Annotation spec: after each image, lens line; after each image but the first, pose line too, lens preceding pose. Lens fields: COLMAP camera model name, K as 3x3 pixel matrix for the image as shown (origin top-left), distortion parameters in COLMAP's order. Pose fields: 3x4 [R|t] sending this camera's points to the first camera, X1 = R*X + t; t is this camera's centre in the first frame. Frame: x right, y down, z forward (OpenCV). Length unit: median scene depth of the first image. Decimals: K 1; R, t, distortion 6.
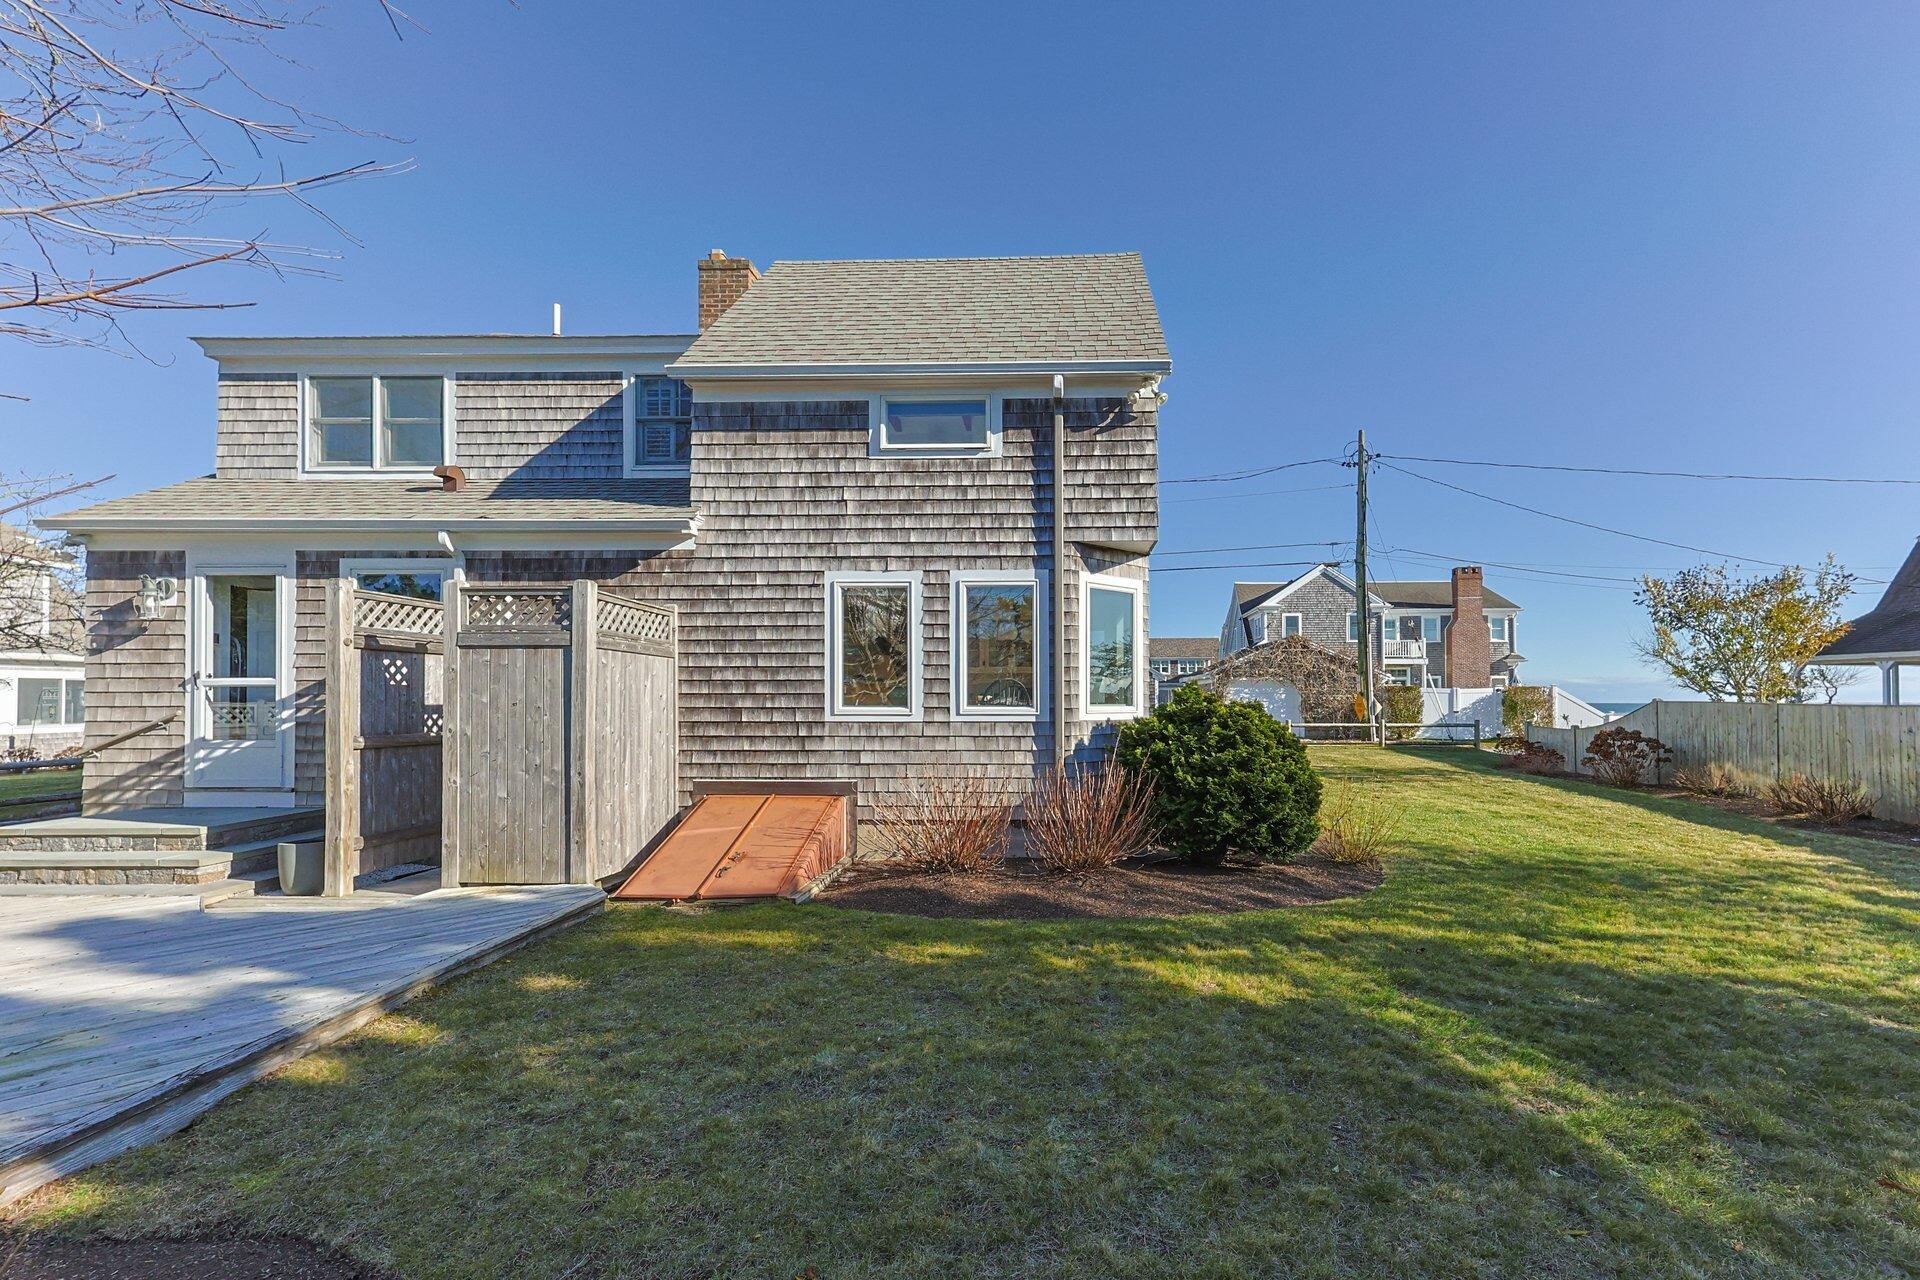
lens RADIAL K [[1050.2, 0, 960.0], [0, 1050.2, 640.0], [0, 0, 1]] dist [0.002185, 0.000573]
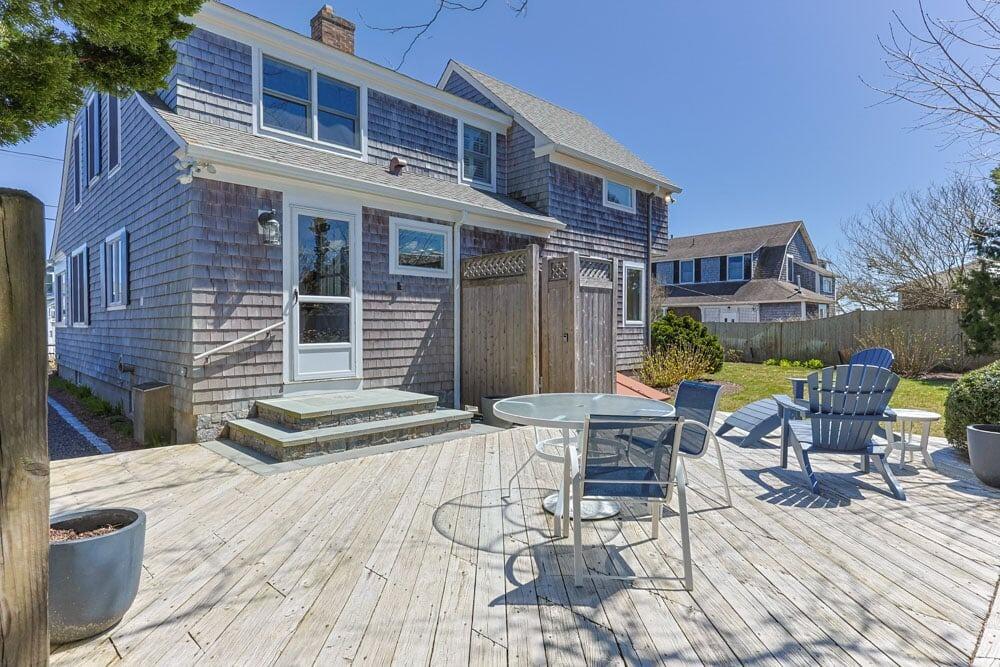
lens RADIAL K [[547.0, 0, 500.0], [0, 547.0, 333.5], [0, 0, 1]] dist [0.002185, 0.000573]
pose [[0.655440, -0.017344, 0.755048, -1.082128], [-0.016786, 0.999155, 0.037523, 0.054639], [-0.755061, -0.037268, 0.654594, 0.387733]]
